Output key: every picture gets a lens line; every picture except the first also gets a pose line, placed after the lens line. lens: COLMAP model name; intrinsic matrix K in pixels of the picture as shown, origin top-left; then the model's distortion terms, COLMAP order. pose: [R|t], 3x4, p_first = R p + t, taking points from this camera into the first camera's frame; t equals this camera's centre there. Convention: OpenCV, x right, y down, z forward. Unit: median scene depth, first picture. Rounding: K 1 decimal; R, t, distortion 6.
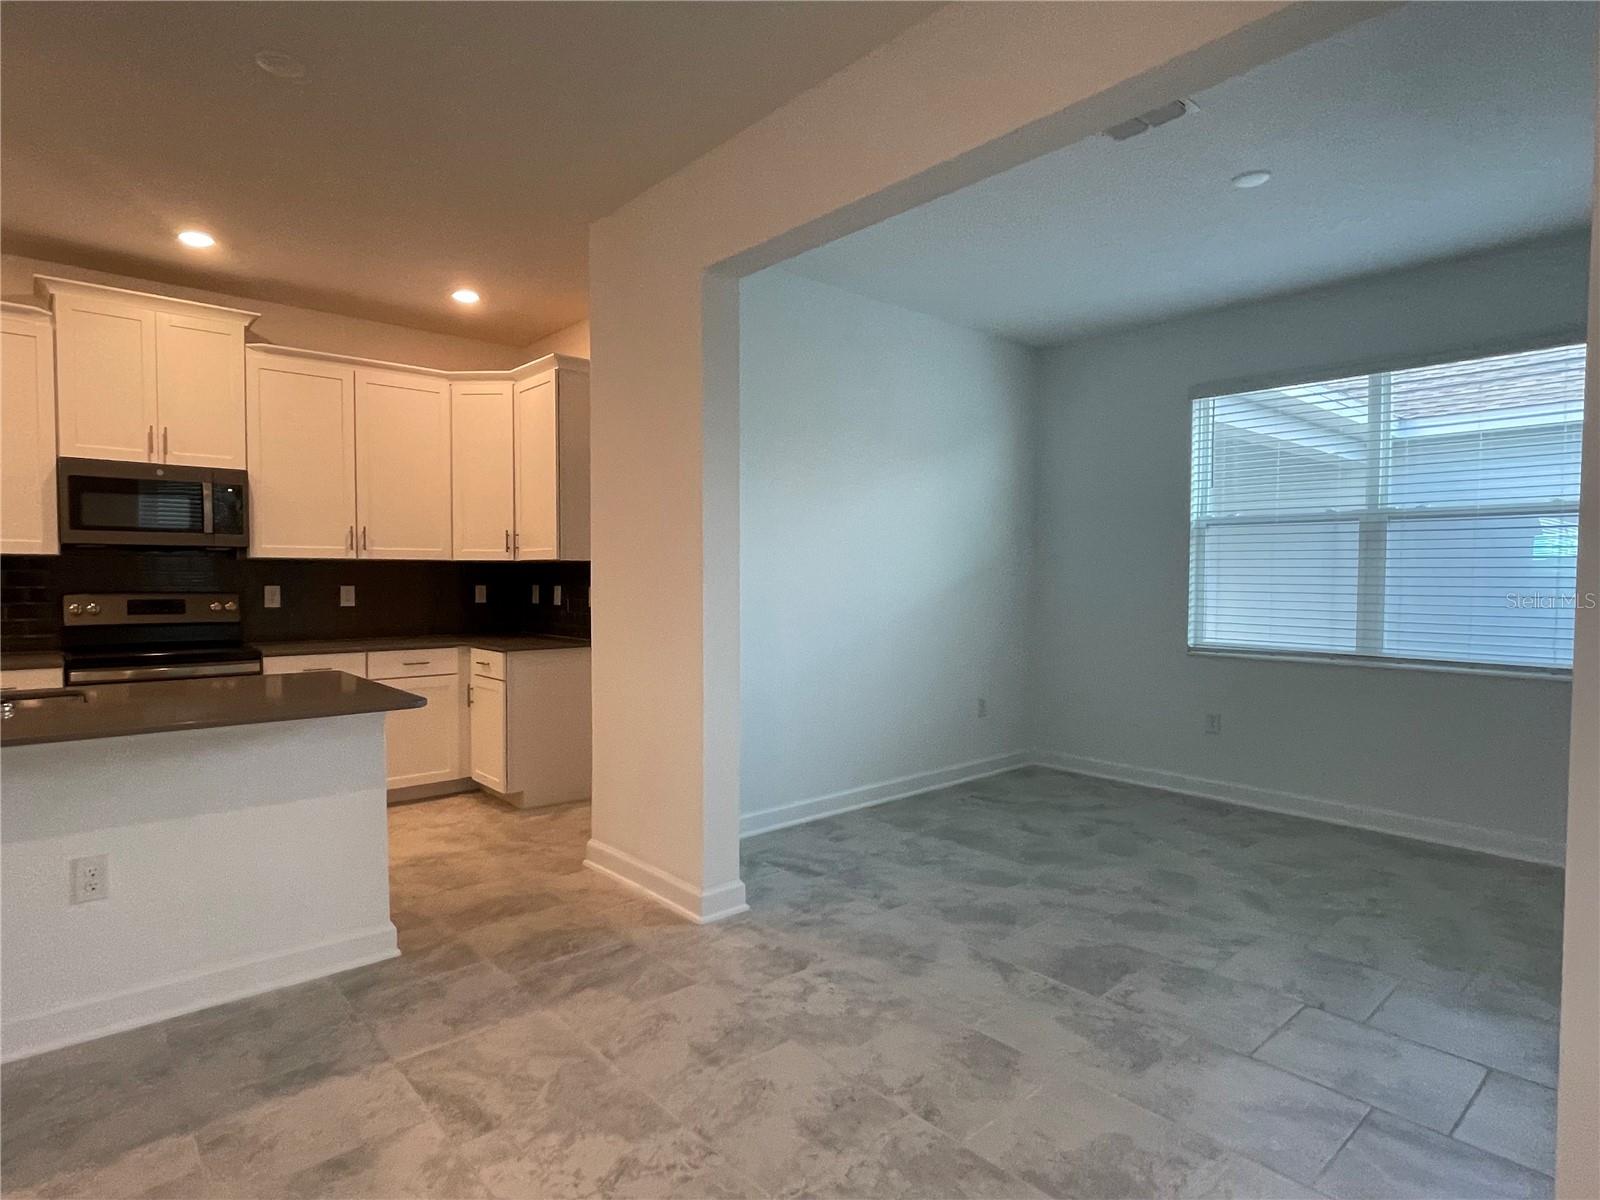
lens RADIAL K [[863.5, 0, 784.9], [0, 863.5, 610.6], [0, 0, 1]] dist [-0.016562, 0.004759]
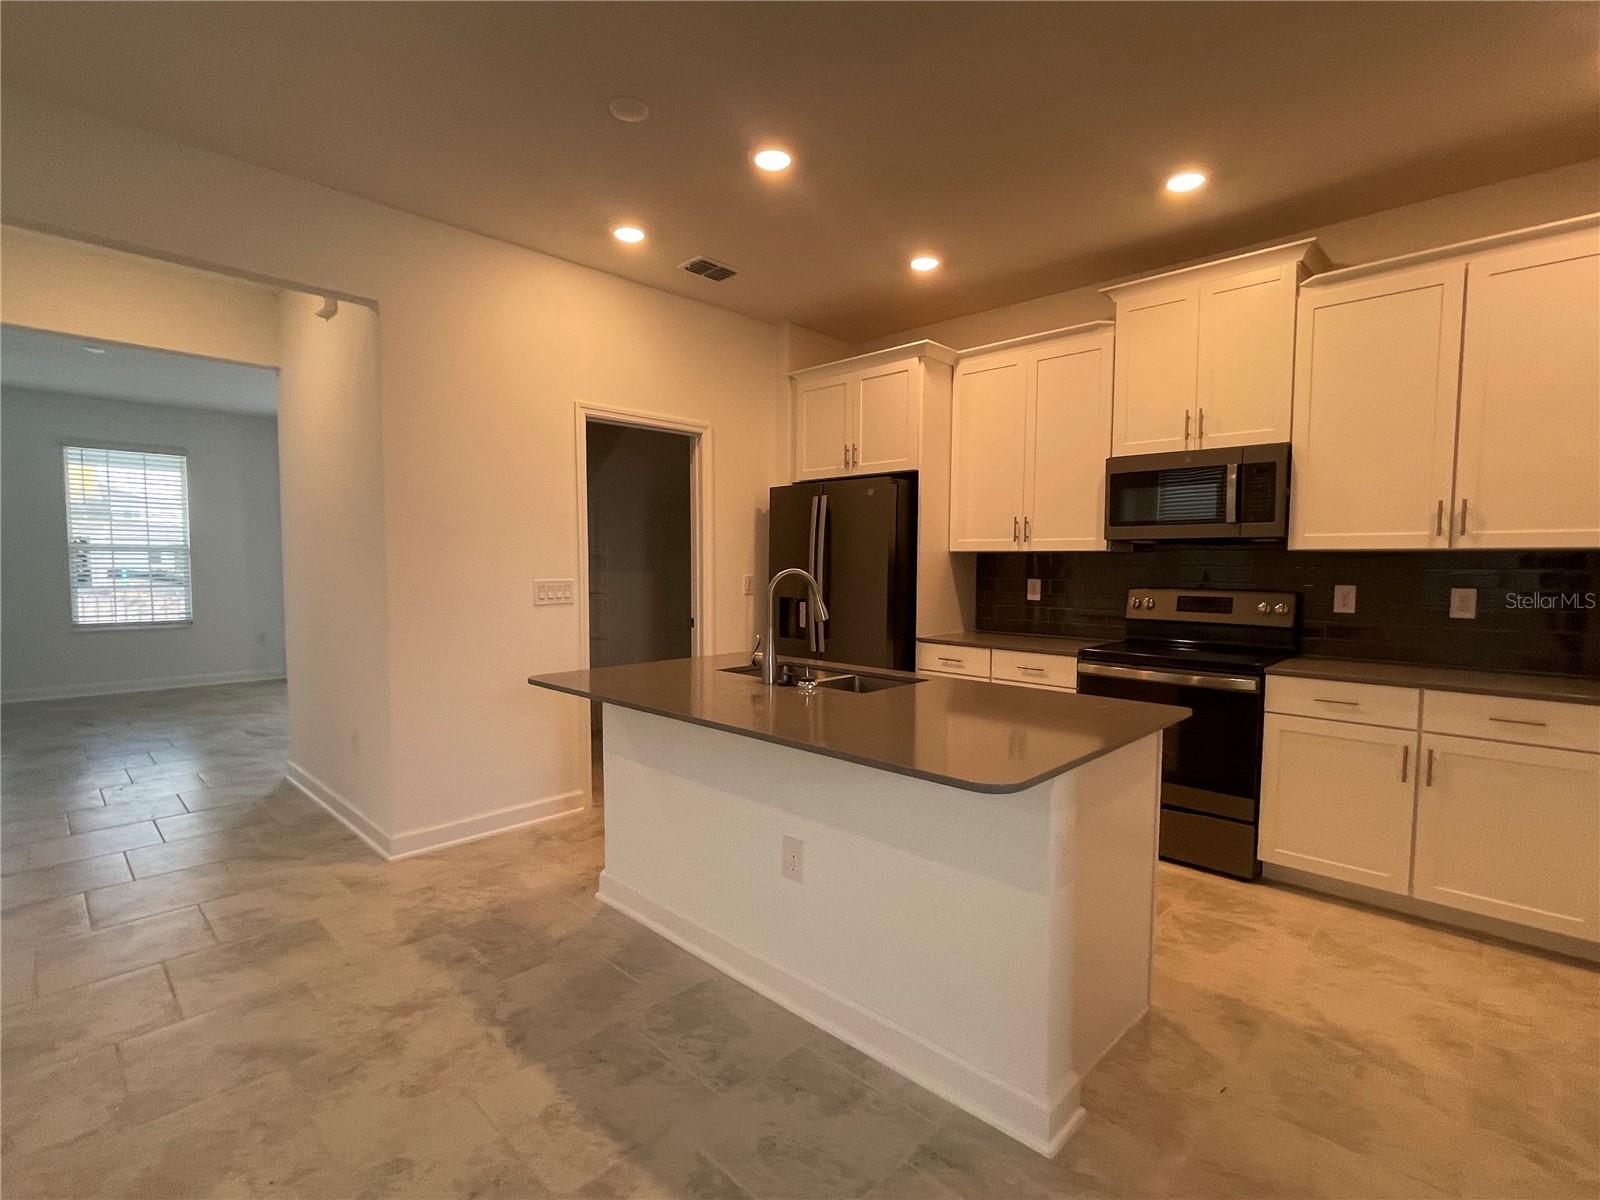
lens RADIAL K [[761.4, 0, 796.4], [0, 761.4, 605.8], [0, 0, 1]] dist [-0.009012, 0.004811]
pose [[0.079226, 0.052787, -0.995458, 0.058518], [-0.044240, 0.997799, 0.049391, -0.024493], [0.995875, 0.040127, 0.081387, 0.493311]]
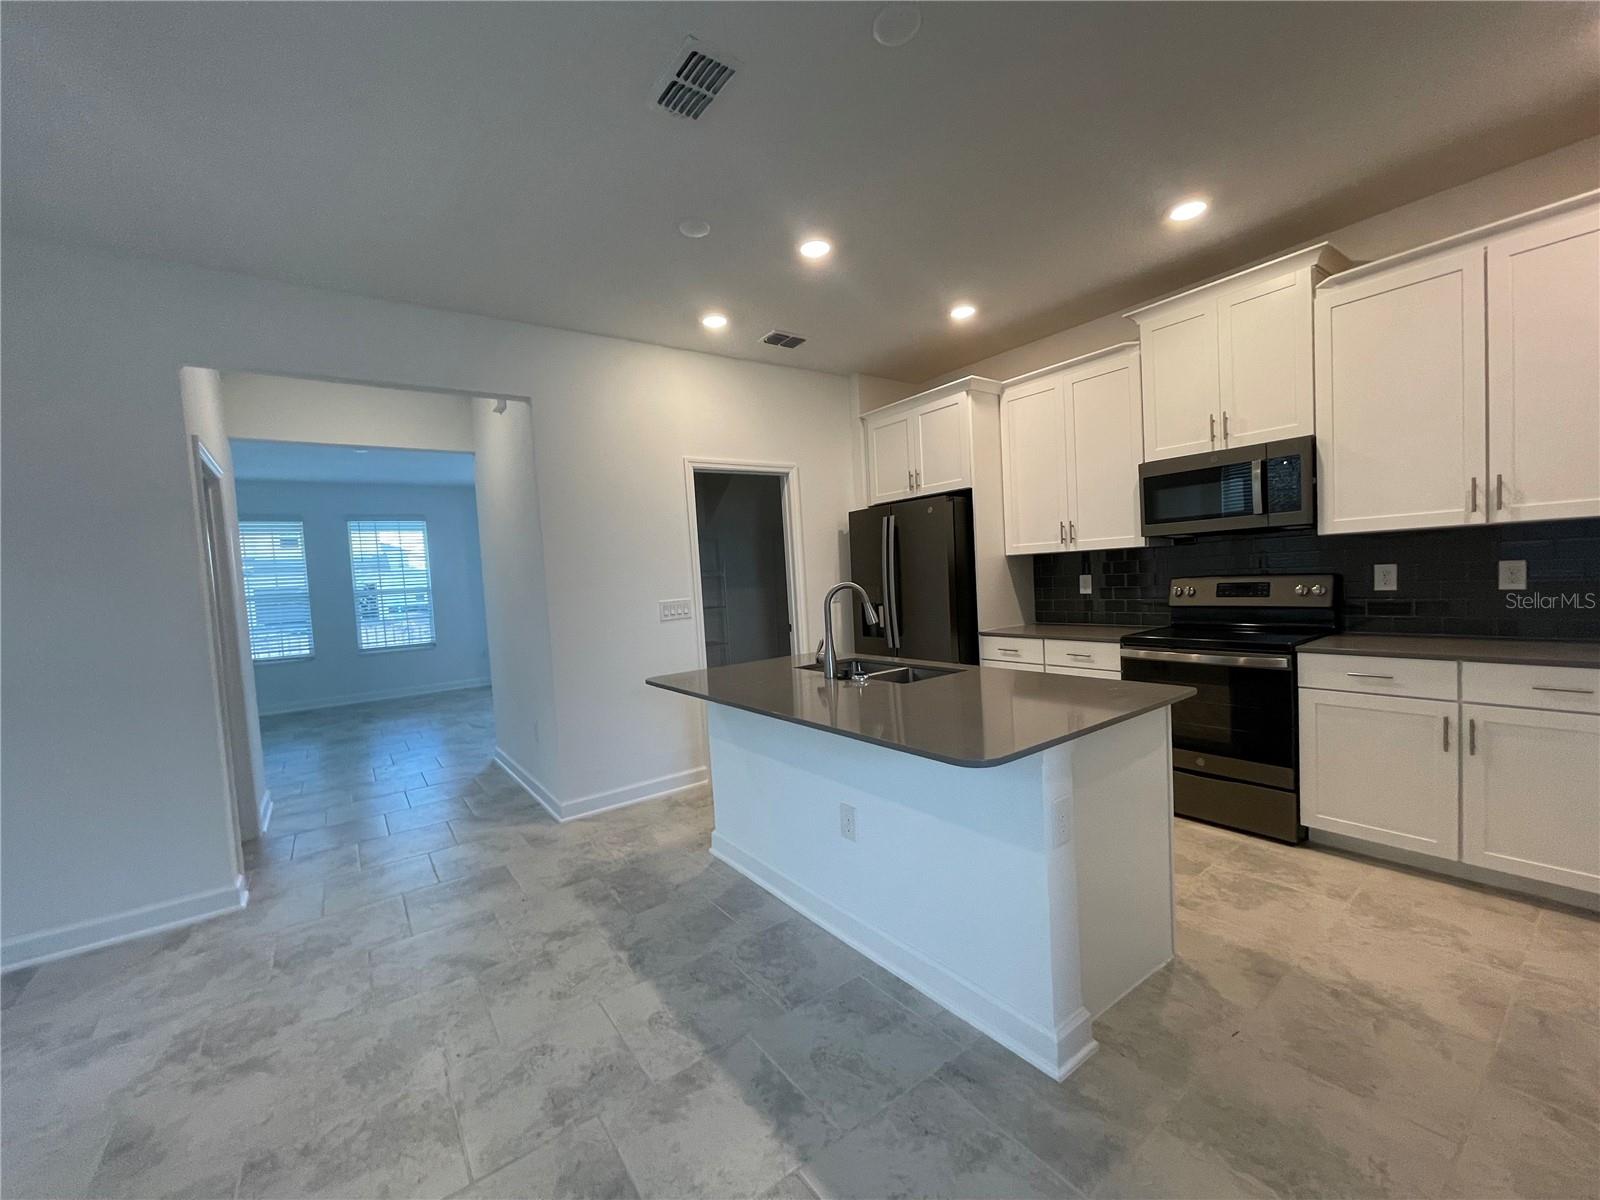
lens RADIAL K [[643.3, 0, 796.2], [0, 643.3, 604.1], [0, 0, 1]] dist [-0.007226, 0.002105]
pose [[-0.094487, 0.045537, -0.994484, 0.075699], [0.017524, 0.998875, 0.044073, -0.030484], [0.995372, -0.013263, -0.095179, 0.549114]]
